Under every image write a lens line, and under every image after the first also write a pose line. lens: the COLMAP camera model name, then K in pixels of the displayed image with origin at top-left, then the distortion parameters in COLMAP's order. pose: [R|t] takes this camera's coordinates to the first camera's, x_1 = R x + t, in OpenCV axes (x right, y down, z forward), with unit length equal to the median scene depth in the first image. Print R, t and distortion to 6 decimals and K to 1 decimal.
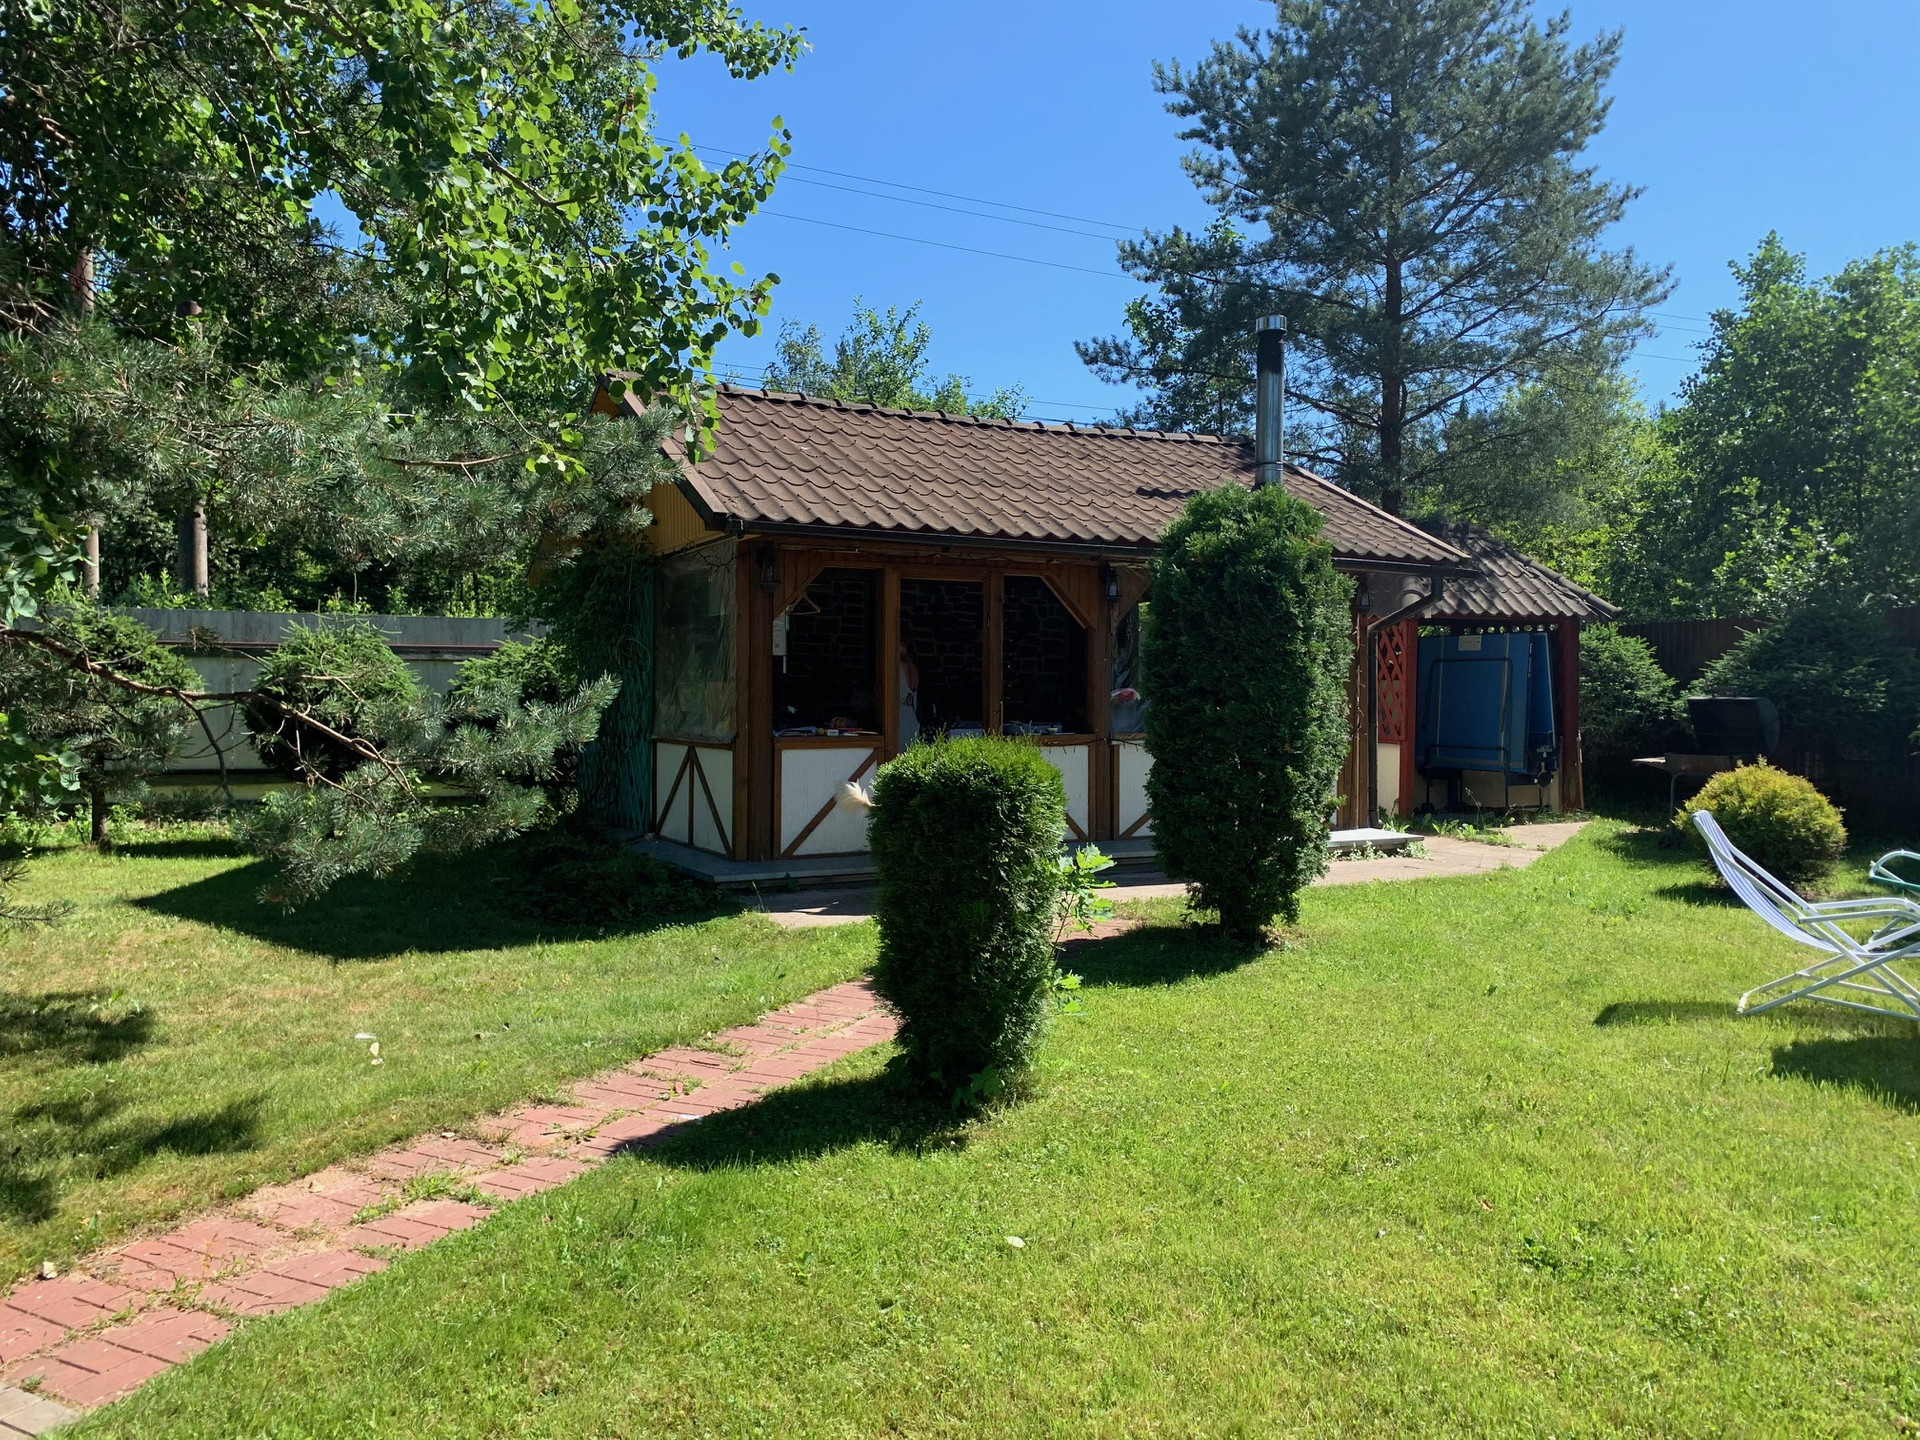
lens RADIAL K [[1446.5, 0, 958.6], [0, 1446.5, 689.7], [0, 0, 1]] dist [0.007703, 0.004644]
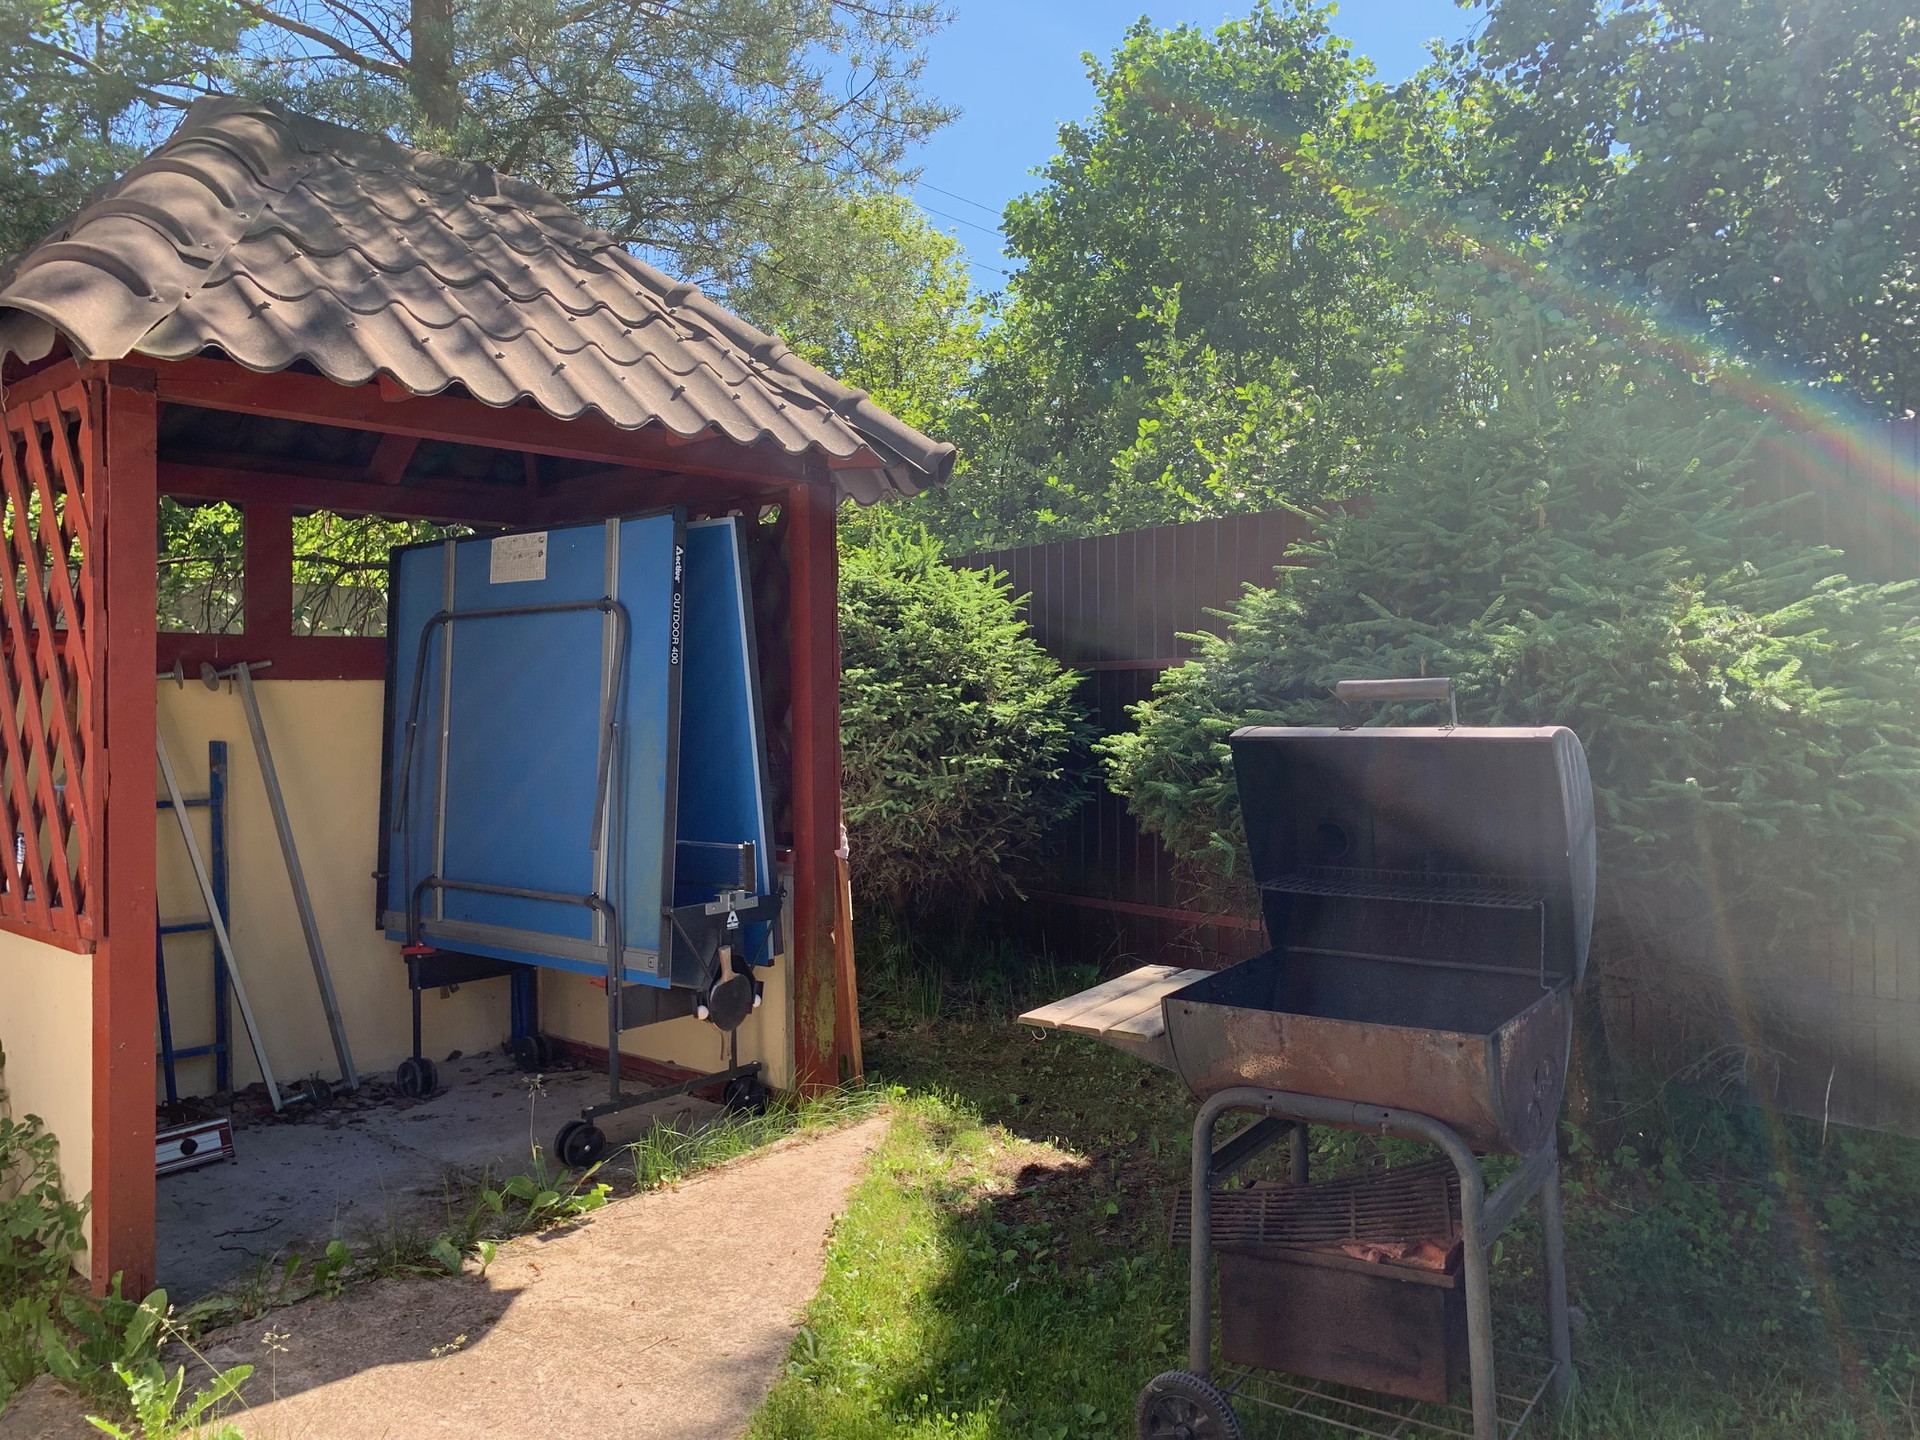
lens RADIAL K [[1464.0, 0, 932.1], [0, 1464.0, 708.5], [0, 0, 1]] dist [0.122828, -0.264275]
pose [[0.911020, -0.015586, 0.412067, 0.304852], [0.015205, 0.999876, 0.004204, 0.000253], [-0.412081, 0.002436, 0.911144, 0.676362]]
